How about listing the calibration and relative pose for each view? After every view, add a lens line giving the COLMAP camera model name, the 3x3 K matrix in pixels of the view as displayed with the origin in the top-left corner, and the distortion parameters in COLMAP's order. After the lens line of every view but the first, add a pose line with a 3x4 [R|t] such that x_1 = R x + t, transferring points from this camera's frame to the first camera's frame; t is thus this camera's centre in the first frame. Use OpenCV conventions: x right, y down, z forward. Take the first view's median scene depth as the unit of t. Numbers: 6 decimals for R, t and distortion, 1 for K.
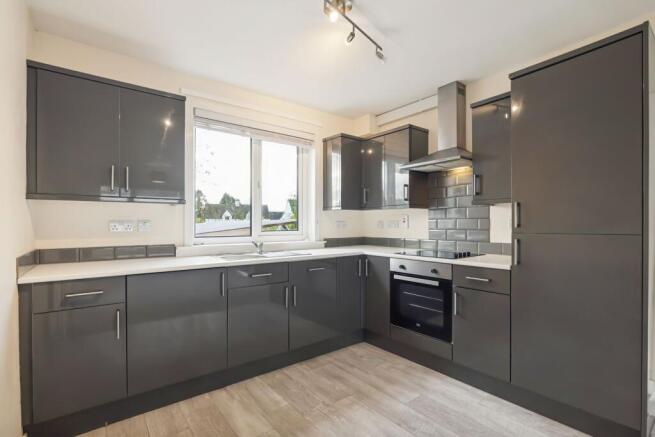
lens RADIAL K [[313.8, 0, 330.0], [0, 313.8, 225.1], [0, 0, 1]] dist [-0.002190, -0.000341]
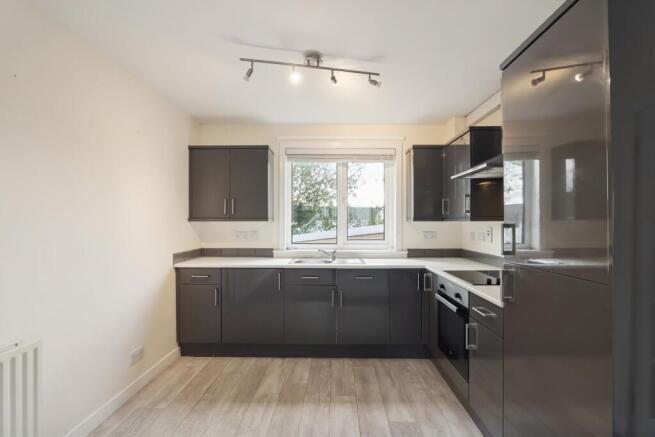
lens RADIAL K [[309.7, 0, 326.5], [0, 309.7, 222.2], [0, 0, 1]] dist [-0.005371, -0.000633]
pose [[0.768346, 0.001033, -0.640034, 0.551771], [-0.003321, 0.999992, -0.002372, -0.052493], [0.640026, 0.003948, 0.768343, 0.078438]]
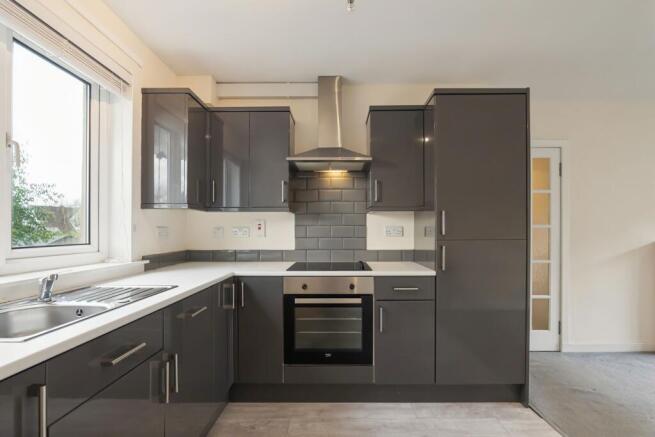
lens RADIAL K [[312.9, 0, 332.7], [0, 312.9, 230.0], [0, 0, 1]] dist [-0.012030, 0.000174]
pose [[0.621434, 0.002904, 0.783461, -0.335243], [0.002894, 0.999978, -0.006002, -0.002924], [-0.783461, 0.005997, 0.621412, 0.462390]]
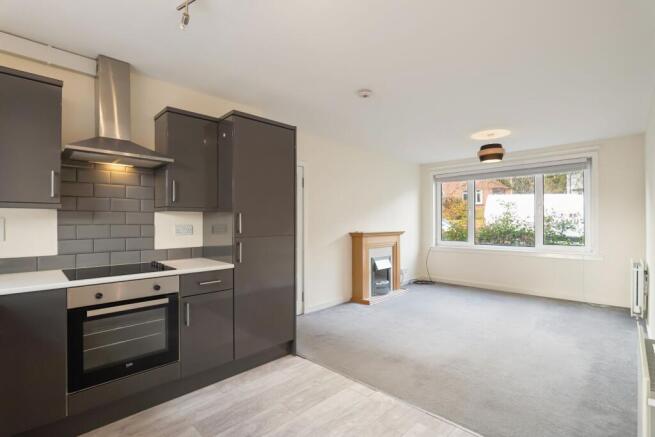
lens RADIAL K [[309.7, 0, 326.5], [0, 309.7, 222.2], [0, 0, 1]] dist [-0.005371, -0.000633]
pose [[-0.126021, 0.005217, 0.992014, -0.505039], [0.008051, 0.999959, -0.004236, -0.021479], [-0.991995, 0.007453, -0.126058, 0.588850]]
